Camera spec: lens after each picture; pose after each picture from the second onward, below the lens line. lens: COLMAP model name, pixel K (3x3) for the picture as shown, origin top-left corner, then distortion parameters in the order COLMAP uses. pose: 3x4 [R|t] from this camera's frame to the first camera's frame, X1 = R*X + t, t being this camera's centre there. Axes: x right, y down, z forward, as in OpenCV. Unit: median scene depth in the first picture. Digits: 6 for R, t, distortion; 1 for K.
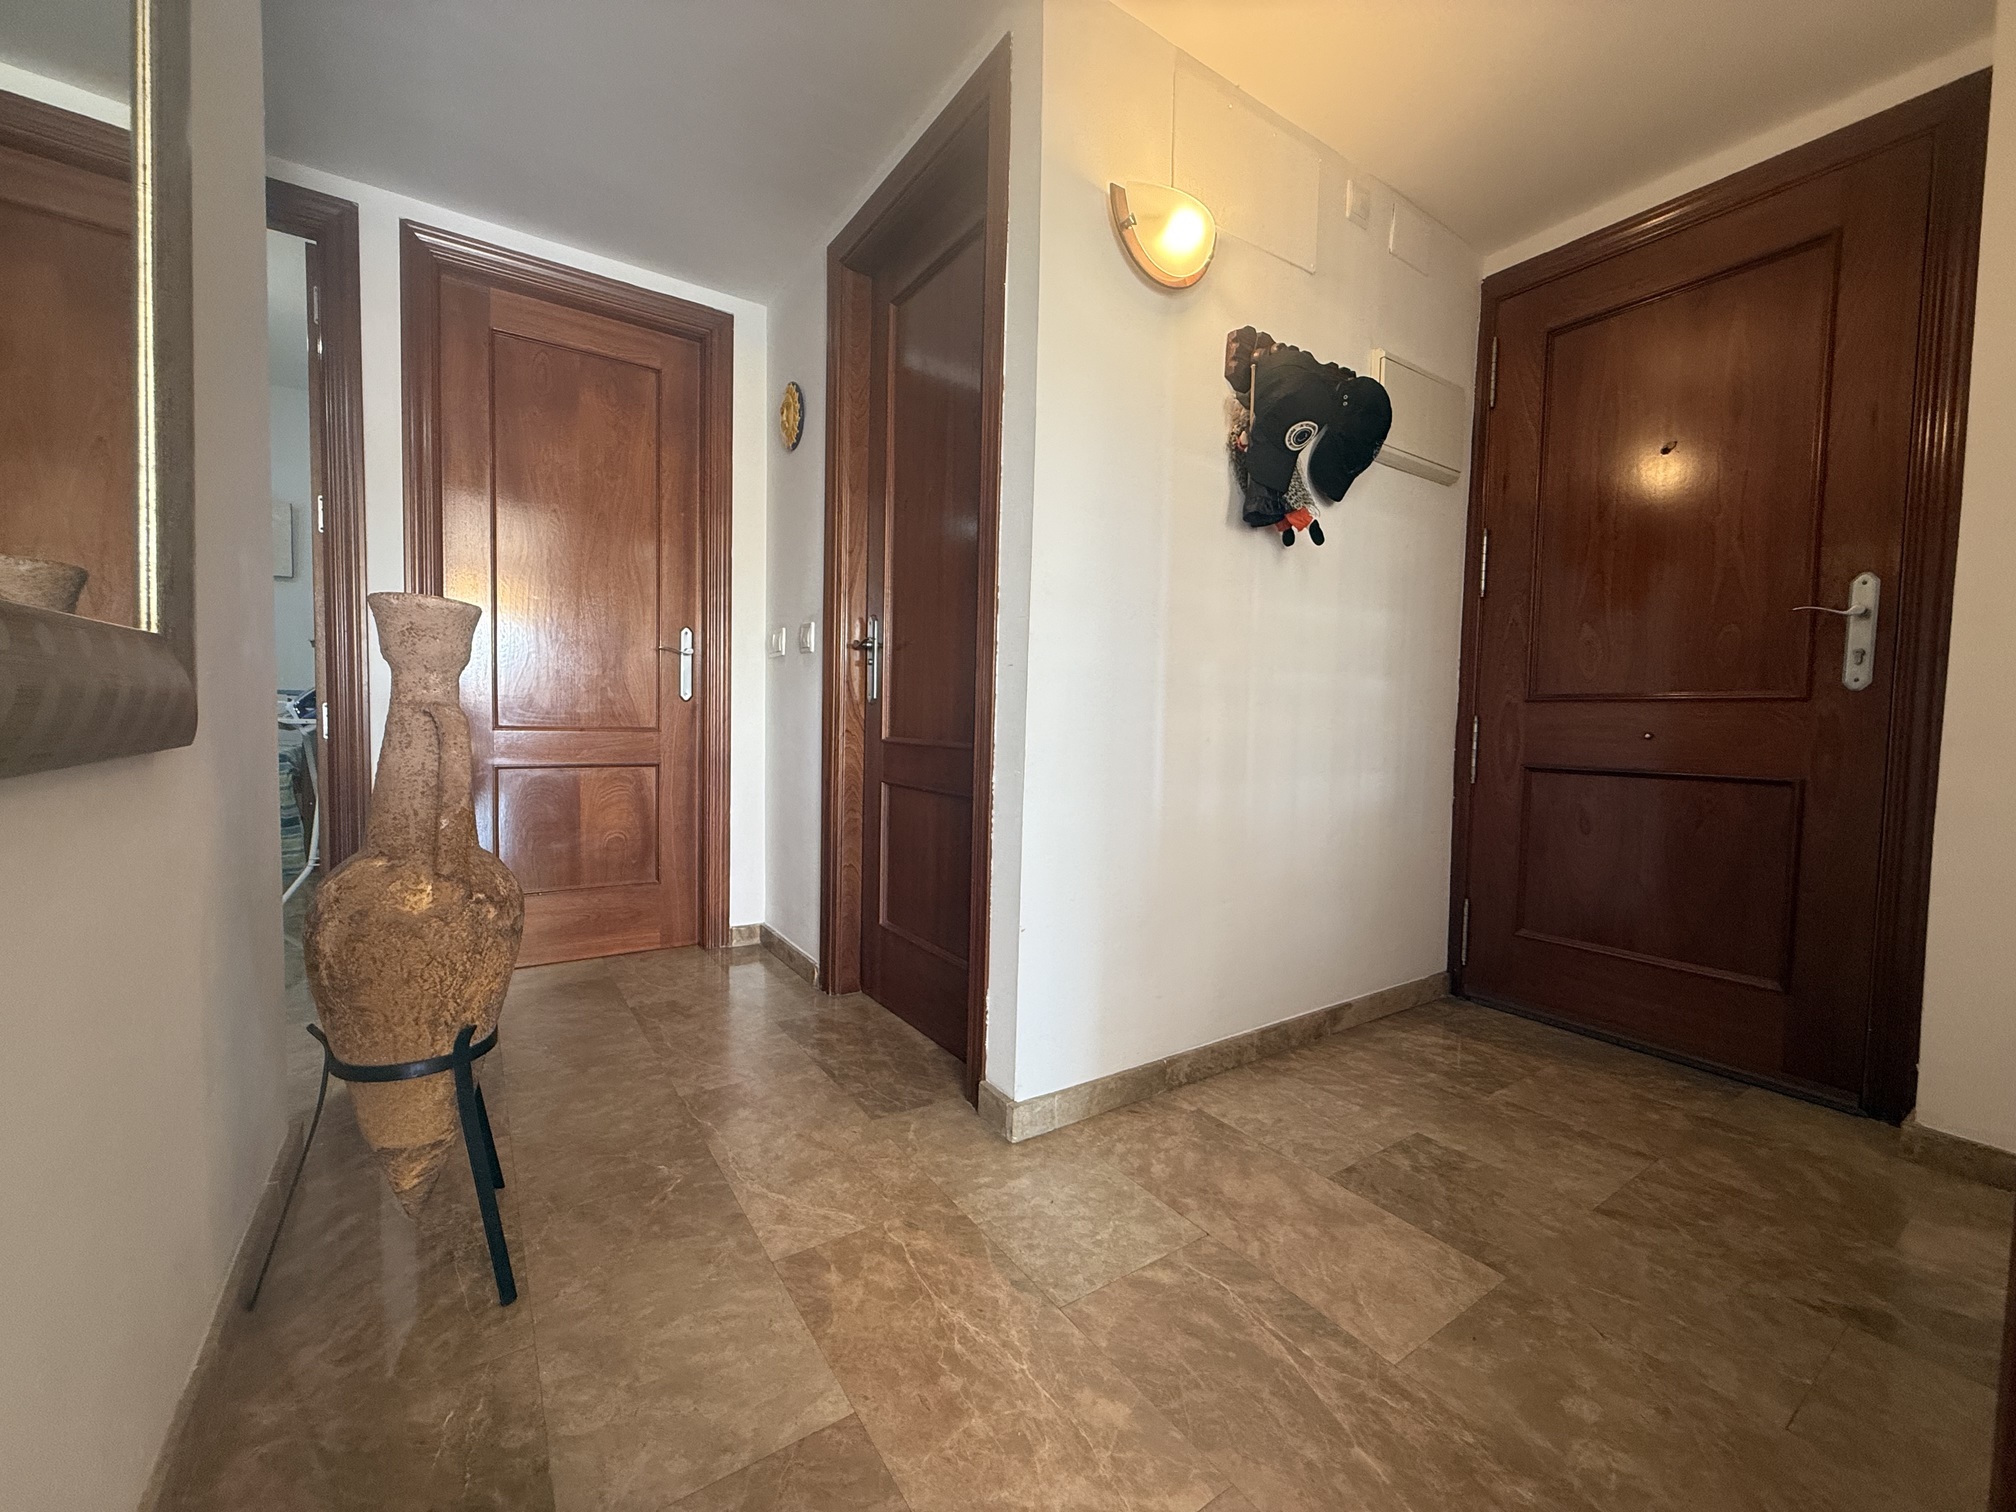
lens RADIAL K [[799.4, 0, 1004.9], [0, 799.4, 751.2], [0, 0, 1]] dist [0.001830, -0.000401]
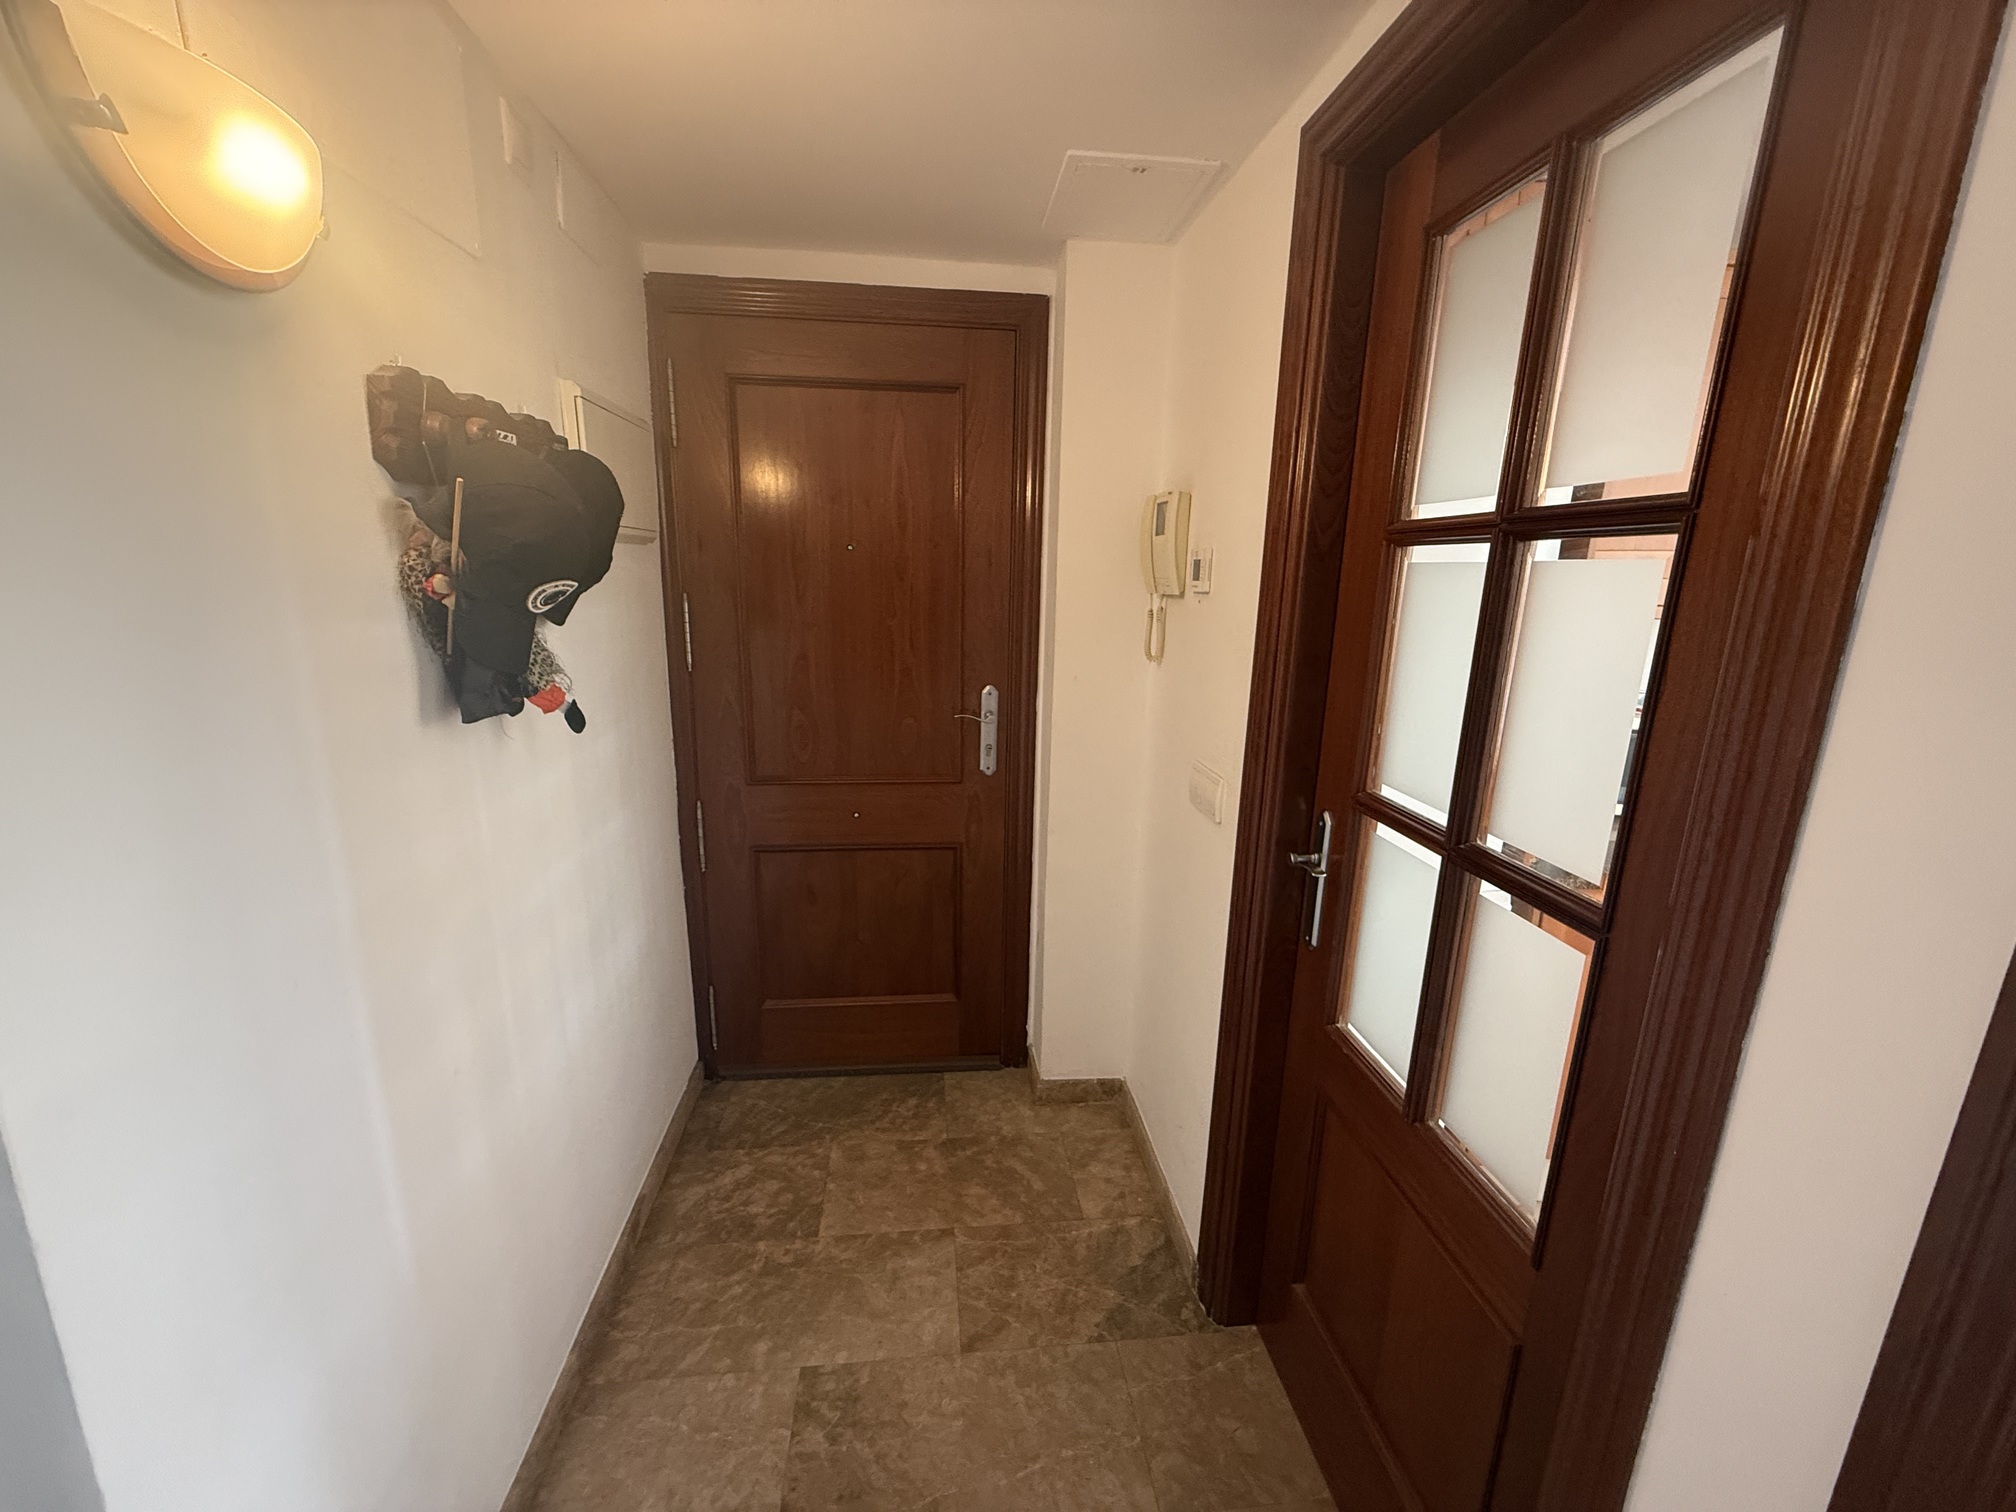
lens RADIAL K [[799.4, 0, 1001.1], [0, 799.4, 758.8], [0, 0, 1]] dist [0.001830, -0.000401]
pose [[0.469220, -0.211849, 0.857294, -0.022309], [0.031124, 0.974162, 0.223694, -0.381128], [-0.882533, -0.078279, 0.463690, 0.380198]]
